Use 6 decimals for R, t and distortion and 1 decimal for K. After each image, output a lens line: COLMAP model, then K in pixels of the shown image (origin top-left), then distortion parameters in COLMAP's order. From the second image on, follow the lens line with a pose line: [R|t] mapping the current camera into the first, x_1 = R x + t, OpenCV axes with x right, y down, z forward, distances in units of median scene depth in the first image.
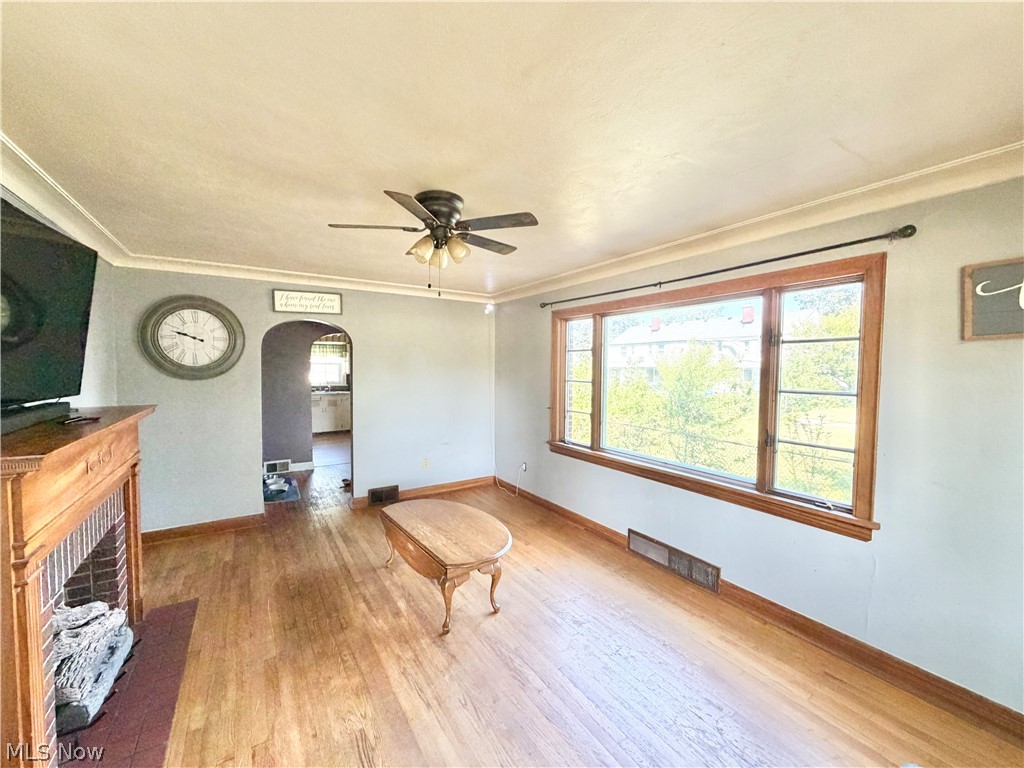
lens RADIAL K [[407.7, 0, 508.0], [0, 407.7, 385.2], [0, 0, 1]] dist [0.000459, -0.000487]
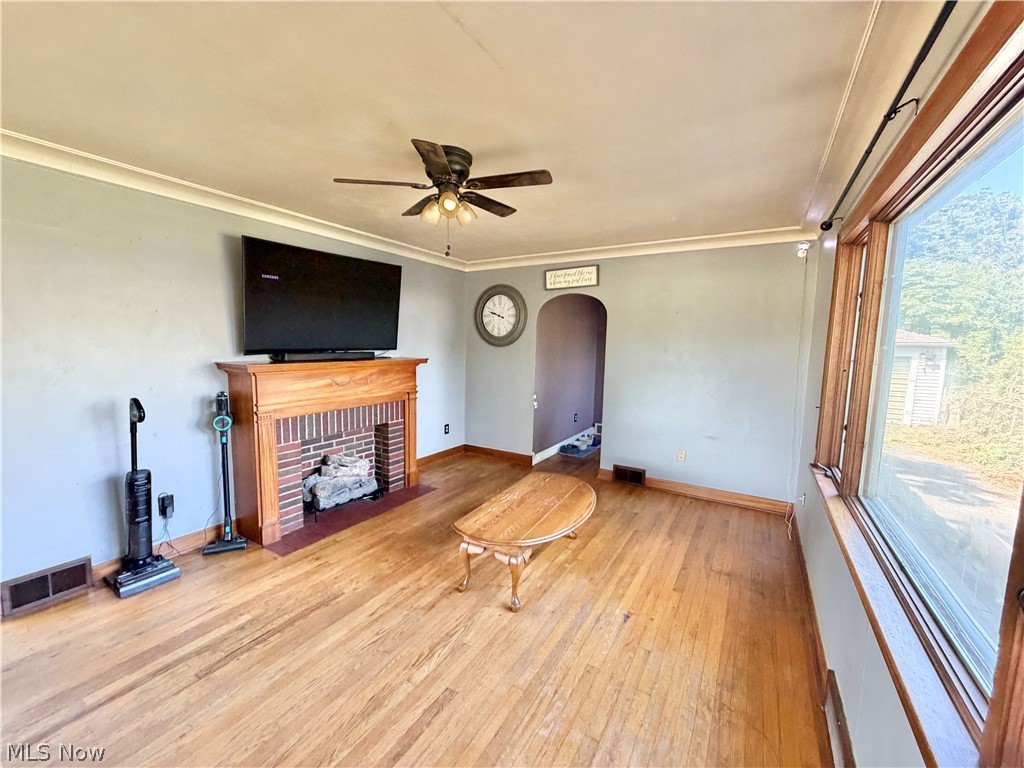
lens RADIAL K [[407.7, 0, 508.0], [0, 407.7, 385.2], [0, 0, 1]] dist [0.000459, -0.000487]
pose [[0.437971, 0.098442, -0.893583, 0.507103], [-0.056493, 0.995036, 0.081930, 0.002768], [0.897212, 0.014598, 0.441359, 0.430111]]
